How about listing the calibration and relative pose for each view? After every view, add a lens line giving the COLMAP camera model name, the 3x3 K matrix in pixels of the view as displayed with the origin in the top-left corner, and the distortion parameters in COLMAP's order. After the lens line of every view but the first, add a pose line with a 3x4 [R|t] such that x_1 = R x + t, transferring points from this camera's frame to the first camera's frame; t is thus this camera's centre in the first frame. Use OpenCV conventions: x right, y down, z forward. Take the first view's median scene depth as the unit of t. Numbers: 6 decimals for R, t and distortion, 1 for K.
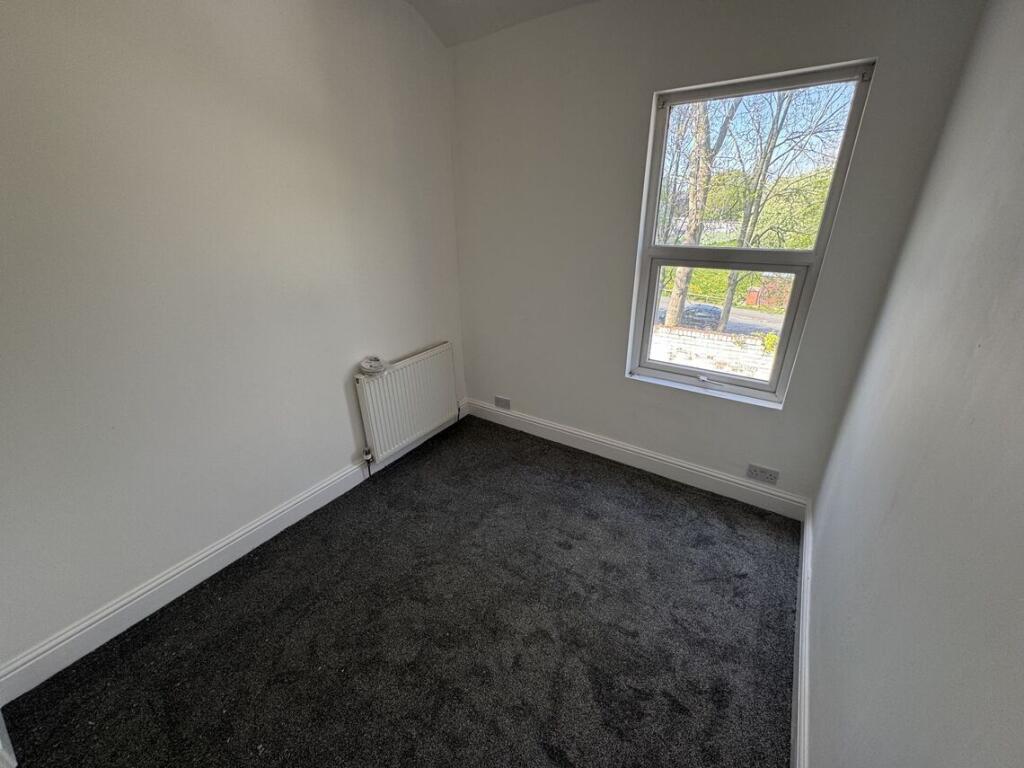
lens RADIAL K [[410.0, 0, 512.0], [0, 410.0, 384.0], [0, 0, 1]] dist [-0.002598, -0.000494]
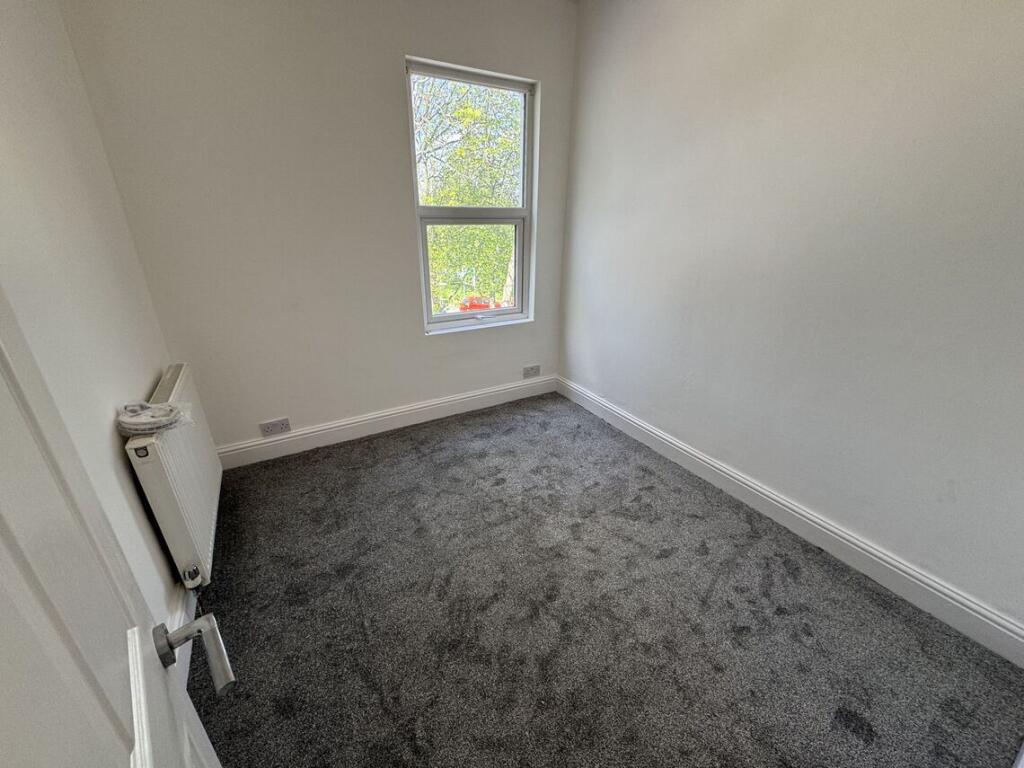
lens RADIAL K [[410.0, 0, 512.0], [0, 410.0, 384.0], [0, 0, 1]] dist [-0.002598, -0.000494]
pose [[0.428723, -0.329516, 0.841199, -0.668781], [0.343480, 0.920642, 0.185579, -0.025404], [-0.835595, 0.209373, 0.507882, 0.384201]]
